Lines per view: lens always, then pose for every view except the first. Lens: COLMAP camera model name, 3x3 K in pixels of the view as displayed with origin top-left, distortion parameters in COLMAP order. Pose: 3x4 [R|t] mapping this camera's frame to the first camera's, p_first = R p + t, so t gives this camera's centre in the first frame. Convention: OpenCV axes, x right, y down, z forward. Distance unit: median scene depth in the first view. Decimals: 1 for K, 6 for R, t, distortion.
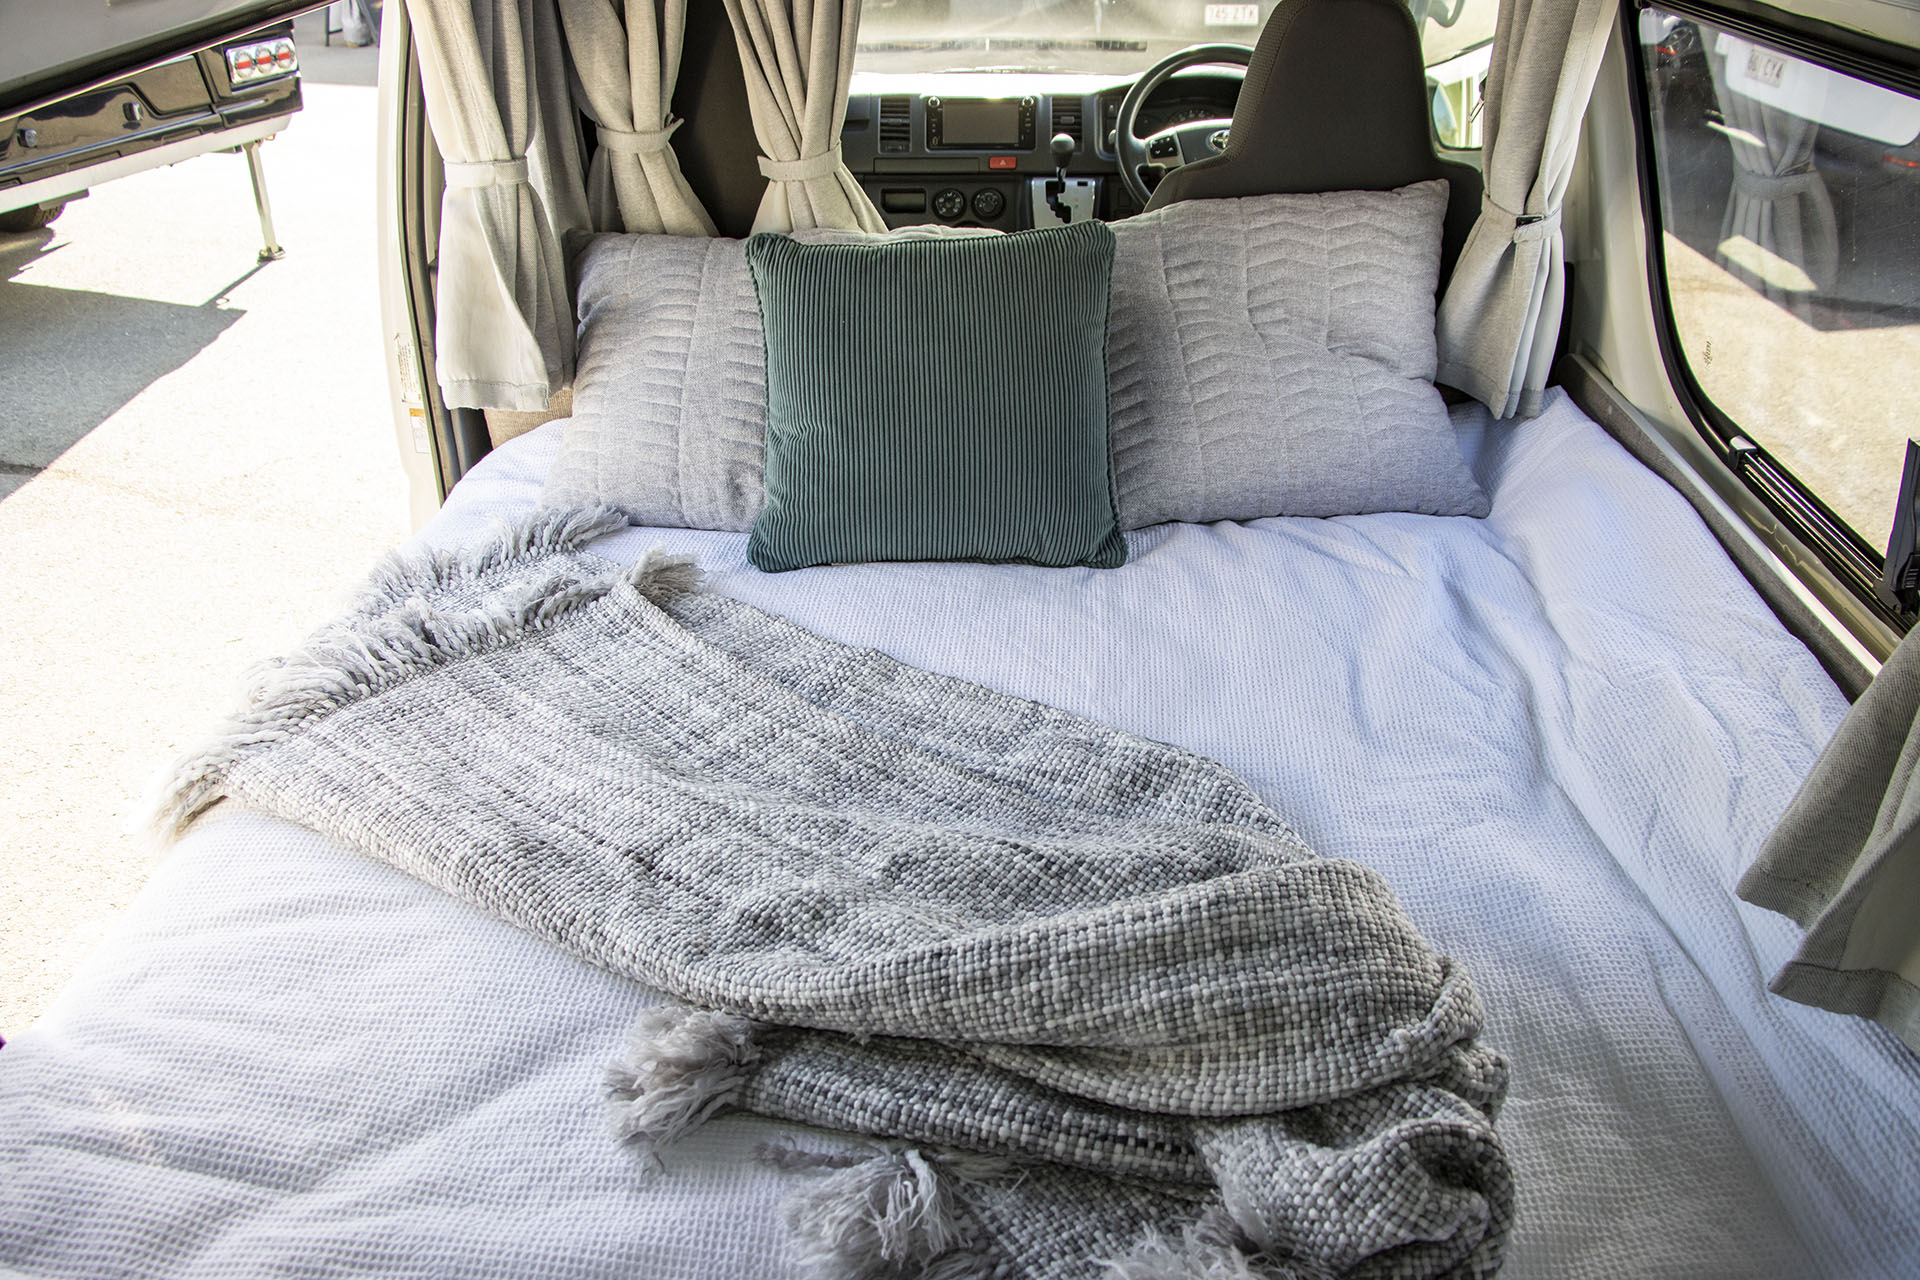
lens RADIAL K [[1593.4, 0, 960.0], [0, 1593.4, 640.0], [0, 0, 1]] dist [-0.185553, 0.138703]
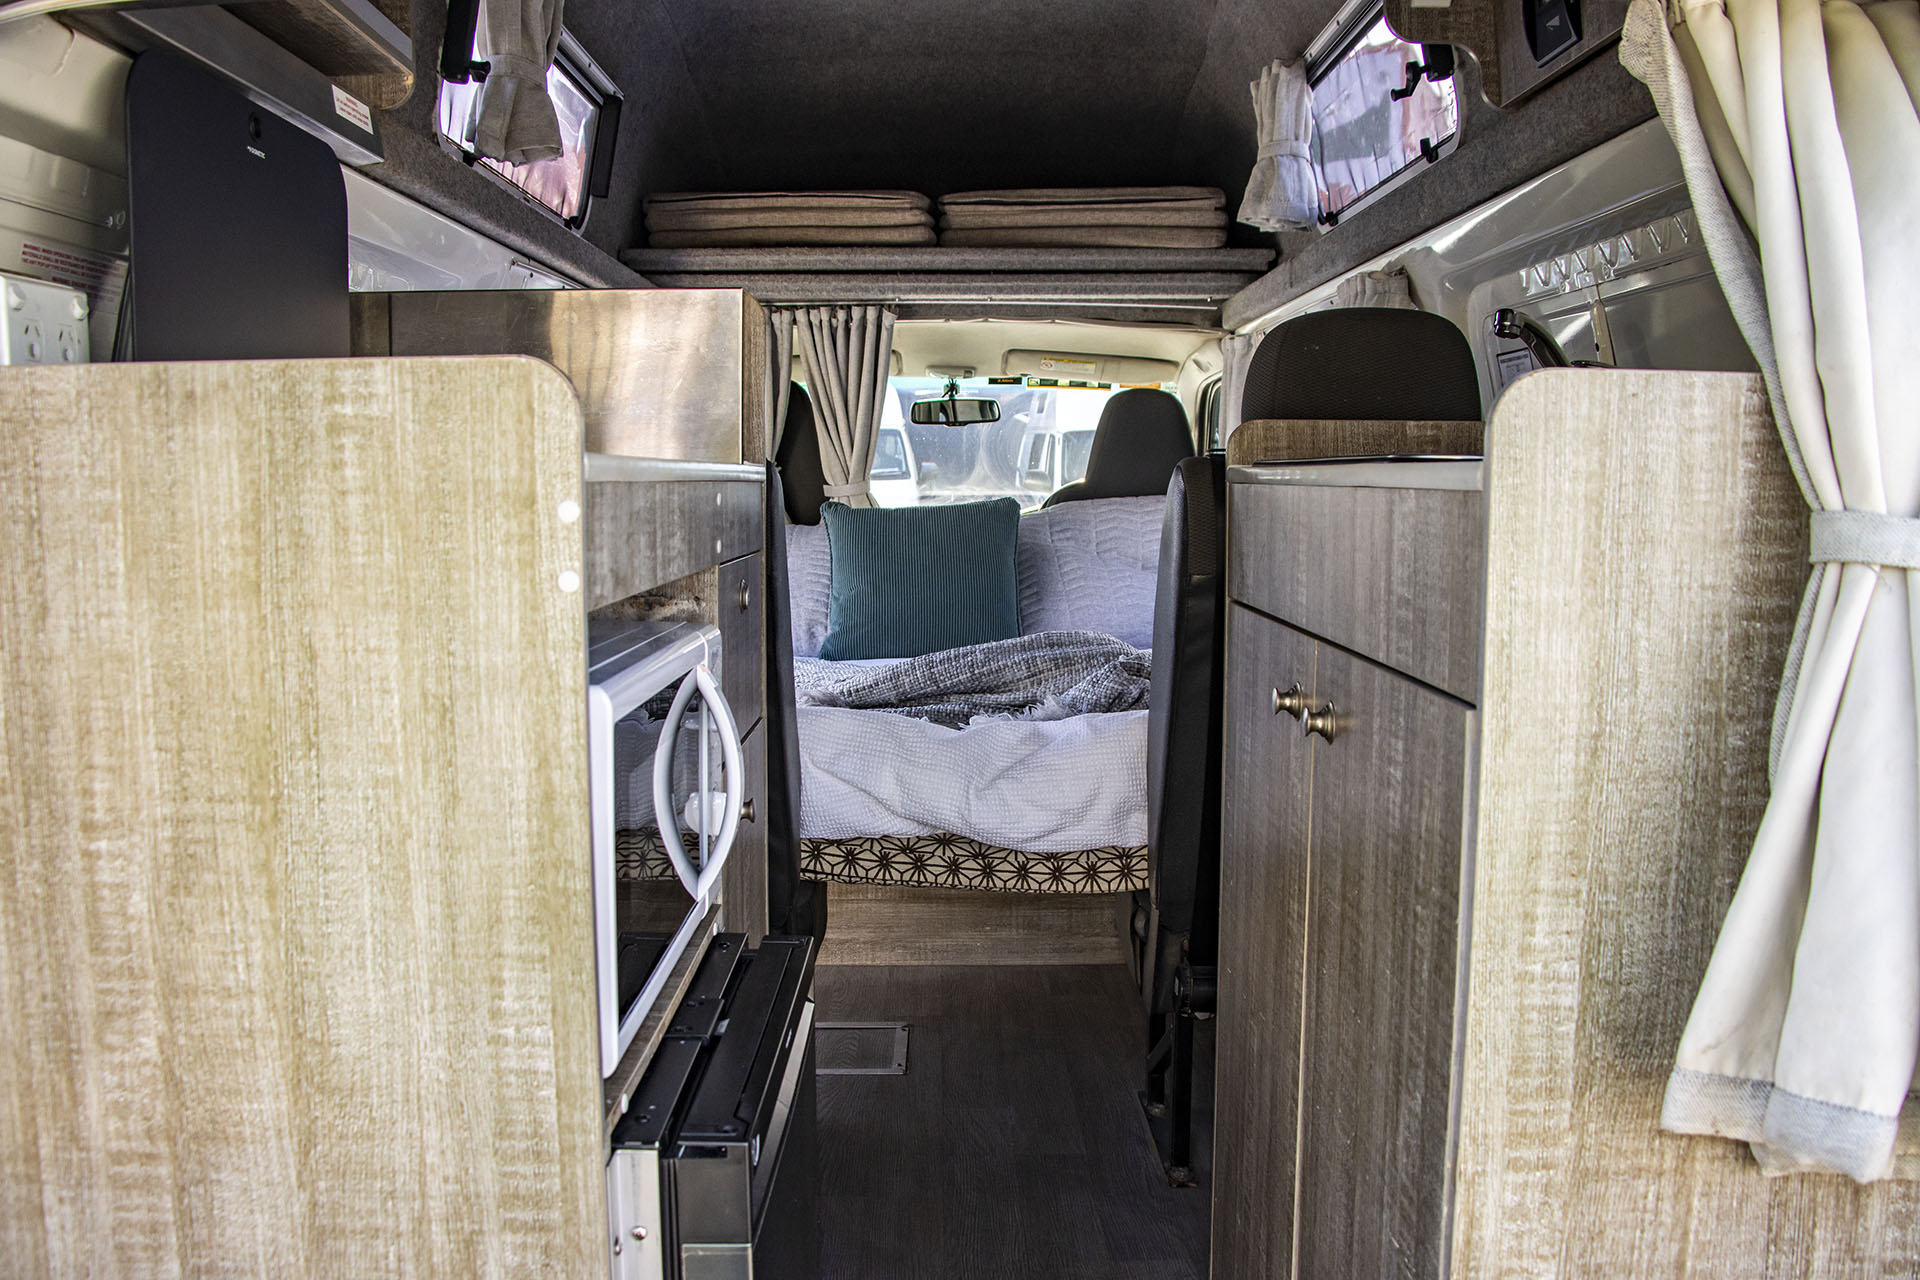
lens RADIAL K [[1593.4, 0, 960.0], [0, 1593.4, 640.0], [0, 0, 1]] dist [-0.185553, 0.138703]
pose [[0.999803, 0.007748, 0.018280, -0.005735], [0.000093, 0.918872, -0.394556, 0.566556], [-0.019855, 0.394480, 0.918690, -0.596869]]
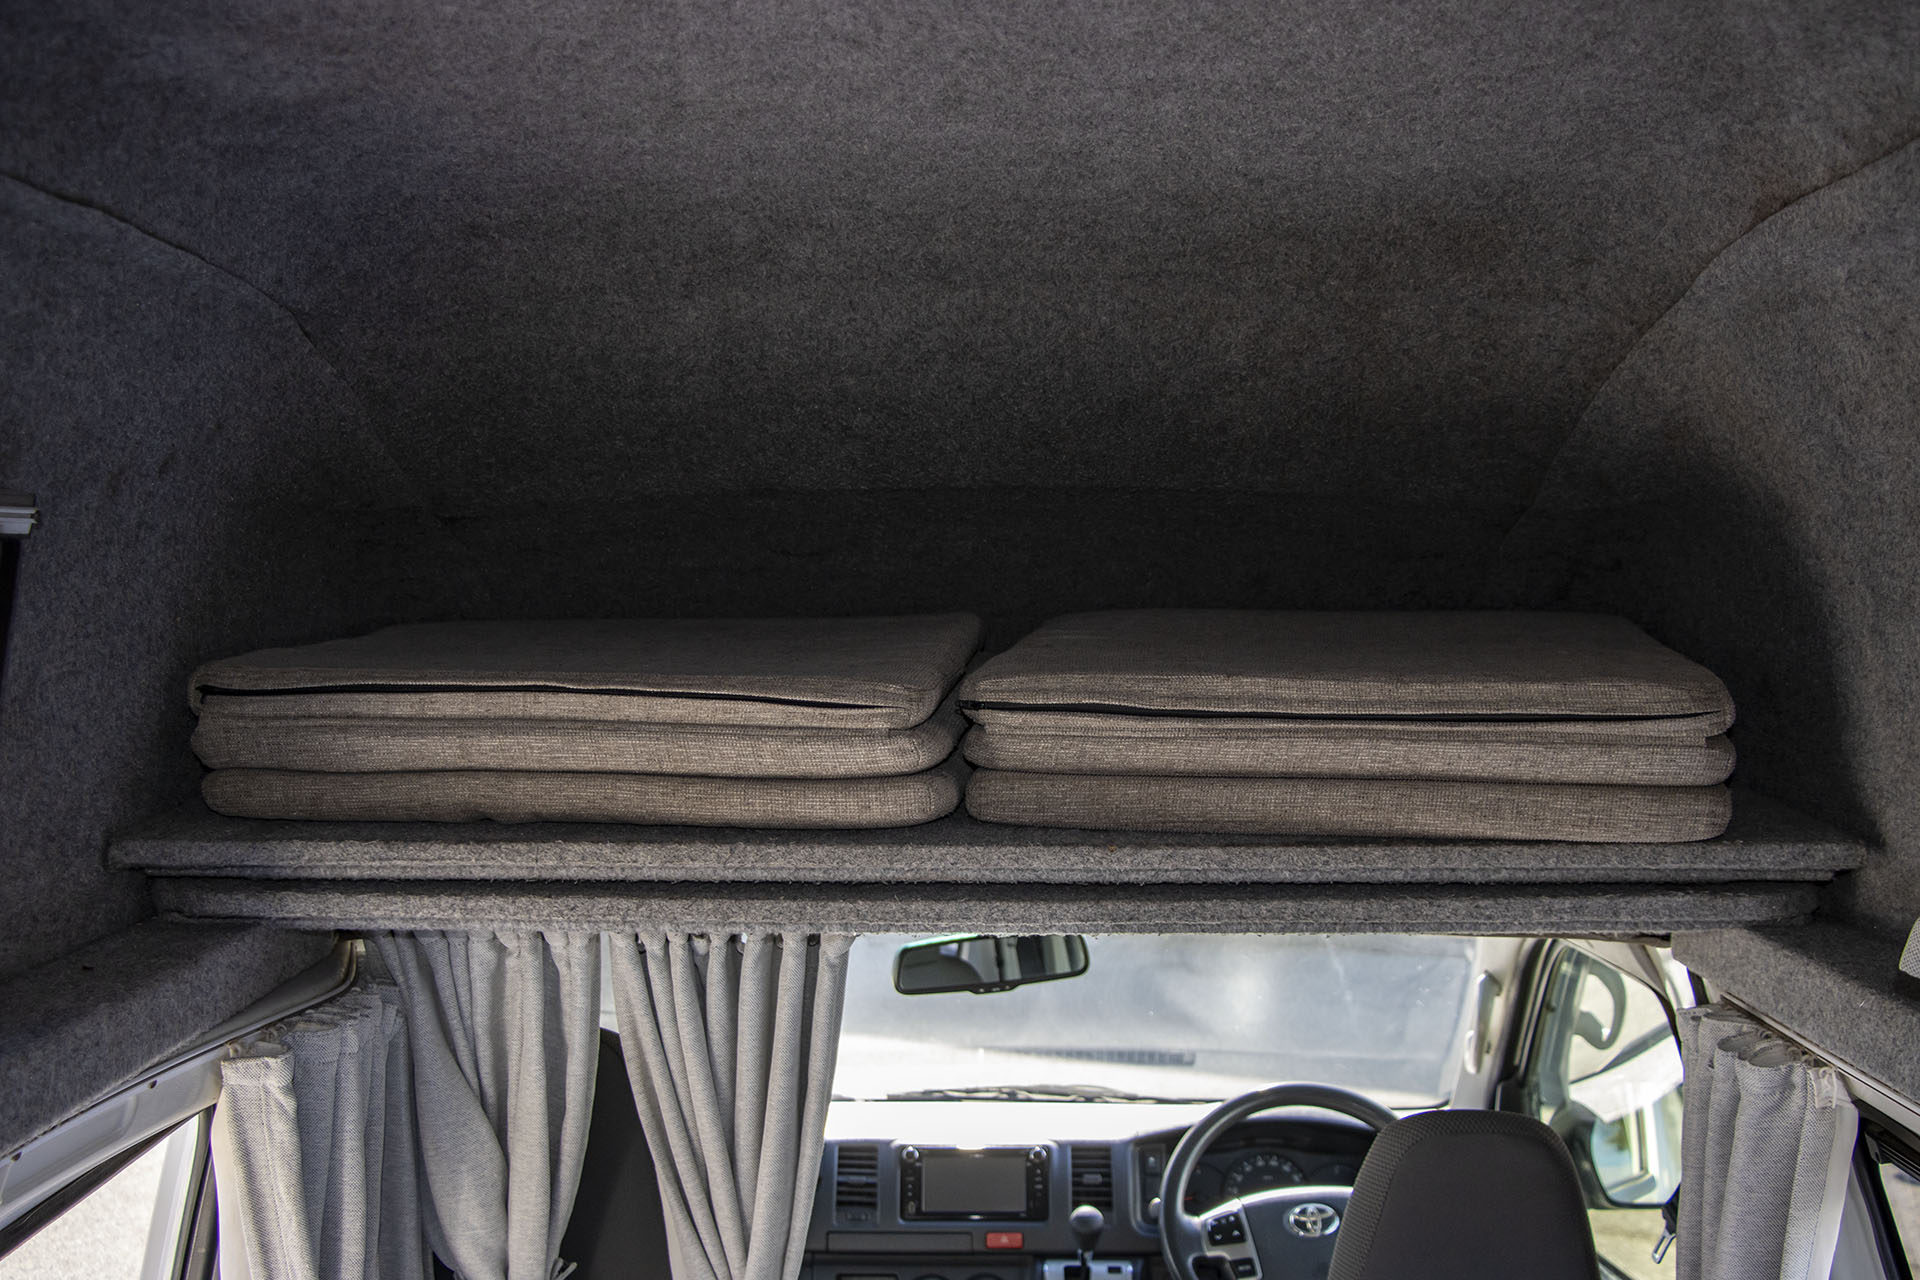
lens RADIAL K [[2227.5, 0, 960.0], [0, 2227.5, 640.0], [0, 0, 1]] dist [-0.012708, 0.020964]
pose [[0.999823, 0.011122, 0.015150, -0.016942], [-0.003307, 0.897618, -0.440762, -0.140011], [-0.018502, 0.440634, 0.897496, -0.069269]]
